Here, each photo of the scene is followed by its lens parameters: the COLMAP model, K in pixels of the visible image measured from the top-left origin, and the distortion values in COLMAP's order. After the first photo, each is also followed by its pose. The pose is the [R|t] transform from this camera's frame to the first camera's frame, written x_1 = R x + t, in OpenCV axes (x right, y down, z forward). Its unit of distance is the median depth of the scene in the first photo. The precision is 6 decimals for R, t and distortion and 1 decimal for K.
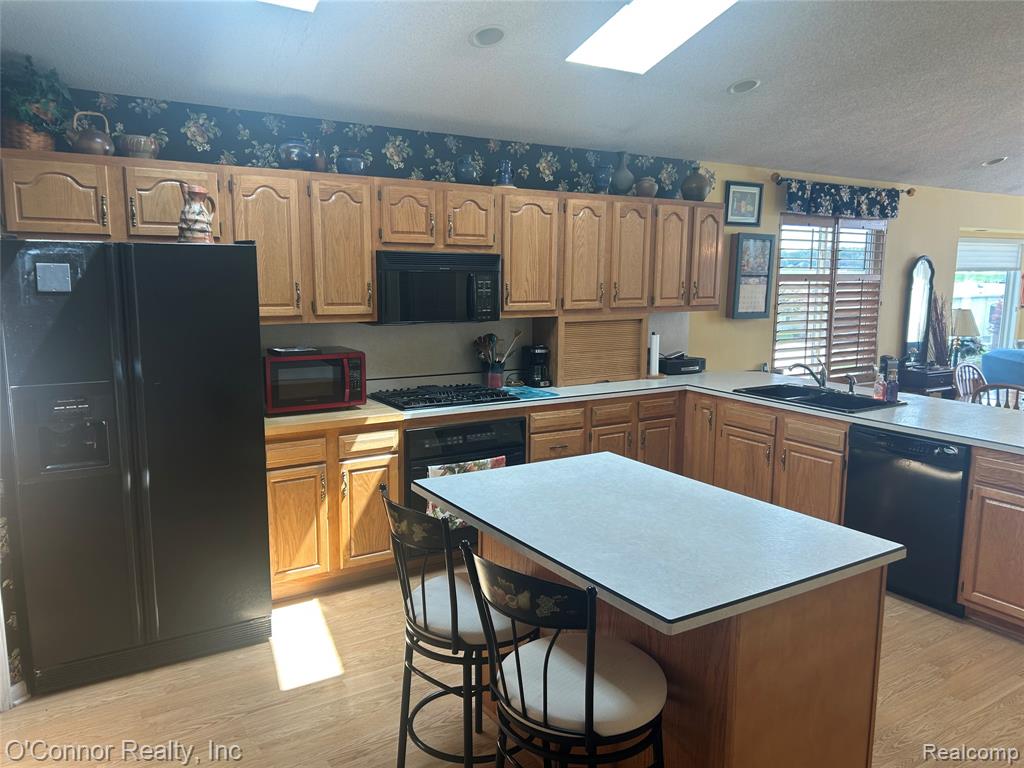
lens RADIAL K [[780.7, 0, 512.0], [0, 780.7, 384.0], [0, 0, 1]] dist [0.043778, -0.006625]
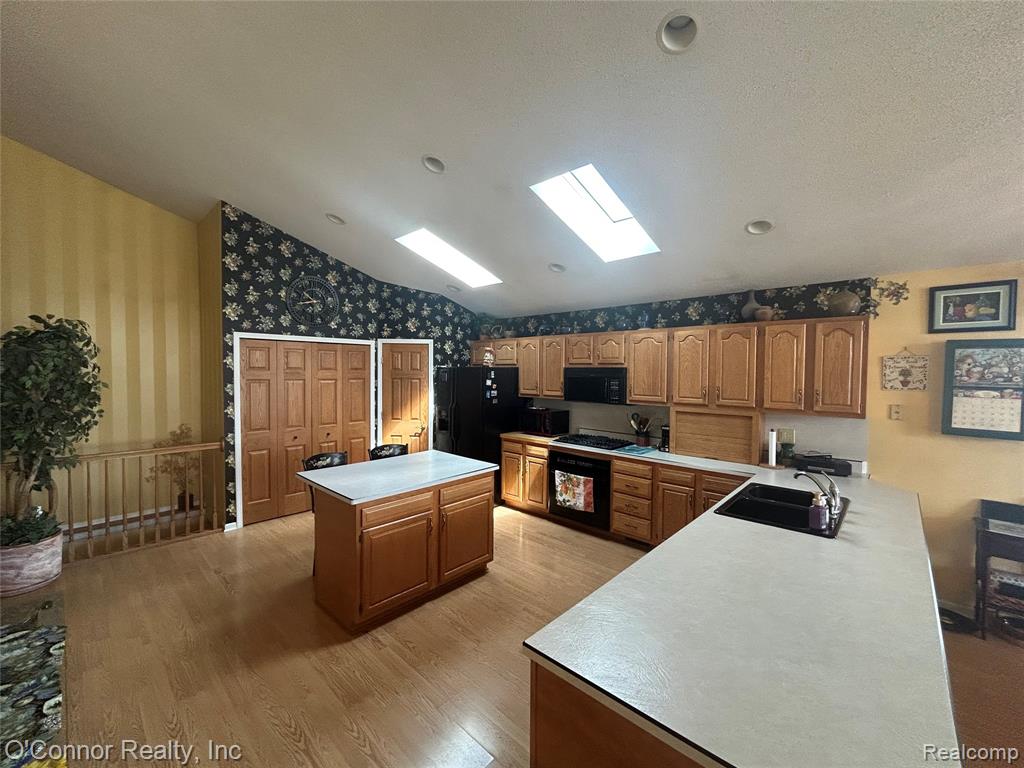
lens RADIAL K [[414.0, 0, 512.0], [0, 414.0, 384.0], [0, 0, 1]] dist [-0.002075, -0.000728]
pose [[0.243317, 0.019876, -0.969743, 0.754952], [-0.153557, 0.987971, -0.018280, -0.066610], [0.957714, 0.153358, 0.243442, 0.484983]]
